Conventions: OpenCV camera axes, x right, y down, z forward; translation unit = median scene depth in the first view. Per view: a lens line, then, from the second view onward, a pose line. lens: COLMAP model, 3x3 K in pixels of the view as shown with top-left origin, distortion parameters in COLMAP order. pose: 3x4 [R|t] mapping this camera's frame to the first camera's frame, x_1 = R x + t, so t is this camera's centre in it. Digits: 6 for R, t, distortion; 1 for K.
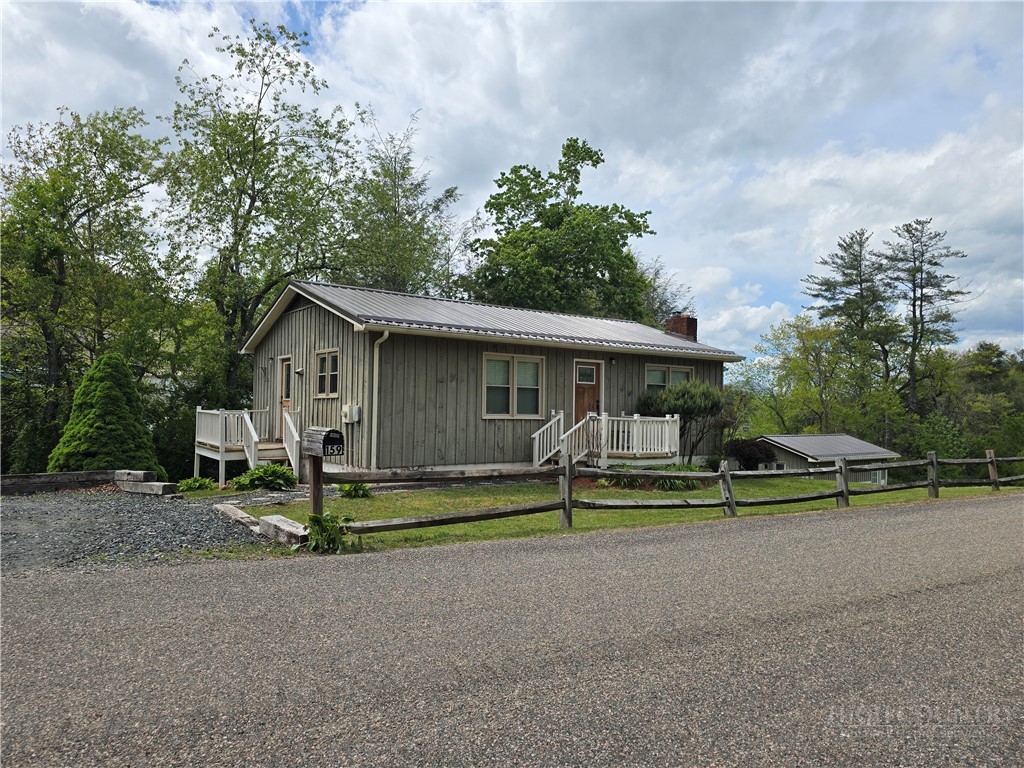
lens RADIAL K [[688.3, 0, 511.5], [0, 688.3, 380.6], [0, 0, 1]] dist [0.052345, -0.036635]
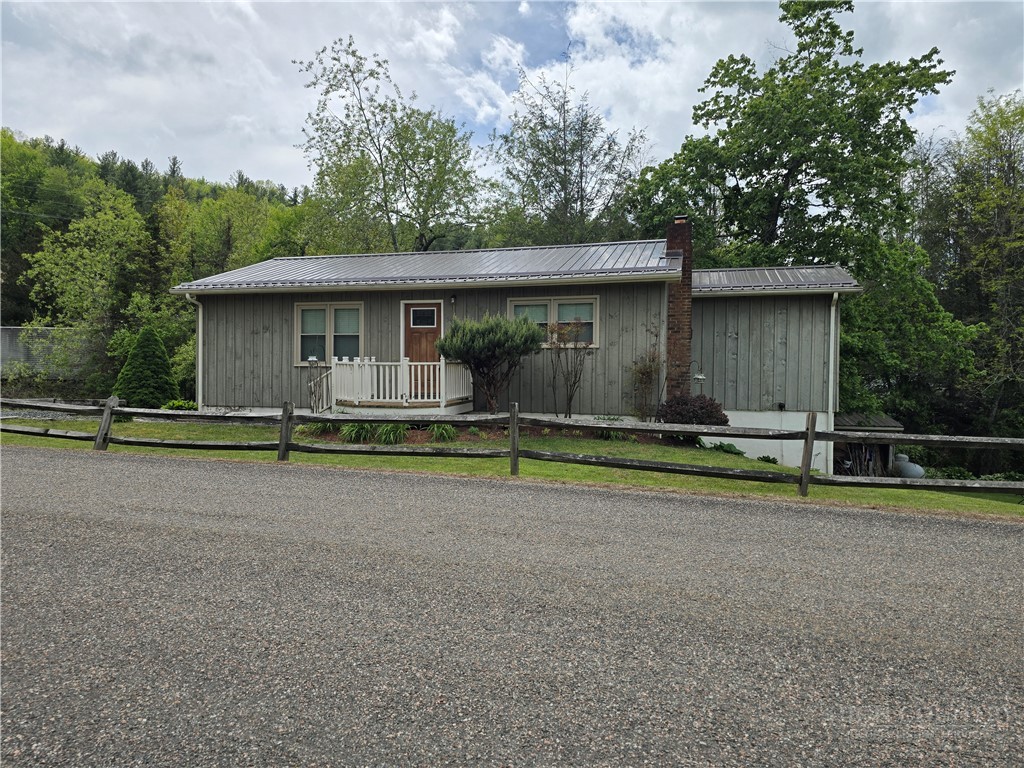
lens RADIAL K [[688.3, 0, 511.5], [0, 688.3, 380.6], [0, 0, 1]] dist [0.052345, -0.036635]
pose [[0.724706, -0.005781, -0.689034, 0.909823], [0.040337, 0.998606, 0.034046, 0.053722], [0.687877, -0.052467, 0.723929, 0.451545]]
